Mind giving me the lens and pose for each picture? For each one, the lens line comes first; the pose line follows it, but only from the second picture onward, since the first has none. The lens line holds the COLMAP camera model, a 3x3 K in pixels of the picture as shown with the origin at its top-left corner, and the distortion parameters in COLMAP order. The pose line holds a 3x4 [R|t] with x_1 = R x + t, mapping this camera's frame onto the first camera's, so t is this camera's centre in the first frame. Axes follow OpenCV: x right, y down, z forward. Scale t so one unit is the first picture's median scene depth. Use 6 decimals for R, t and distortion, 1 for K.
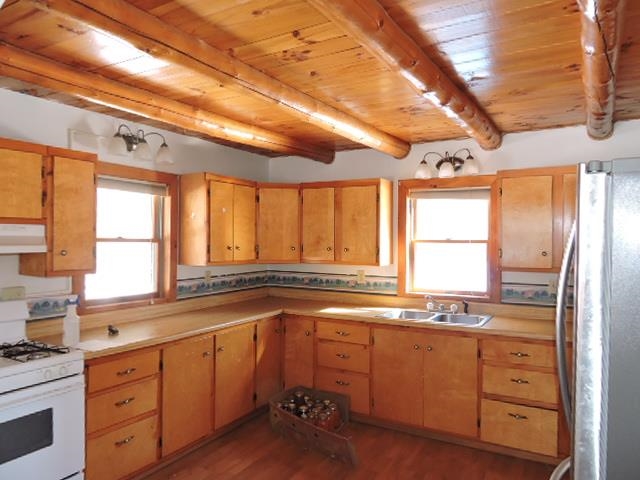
lens RADIAL K [[455.2, 0, 328.8], [0, 455.2, 240.1], [0, 0, 1]] dist [0.004057, -0.008004]
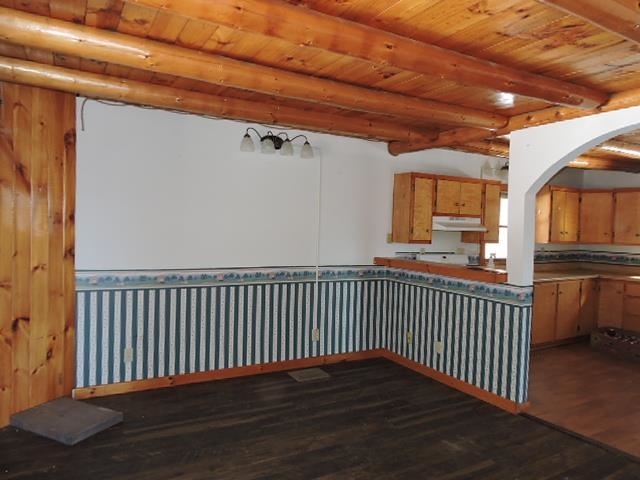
lens RADIAL K [[455.2, 0, 328.8], [0, 455.2, 240.1], [0, 0, 1]] dist [0.004057, -0.008004]
pose [[0.861118, 0.036392, -0.507101, -0.114118], [-0.022910, 0.999199, 0.032804, 0.009876], [0.507889, -0.016630, 0.861262, -0.759090]]
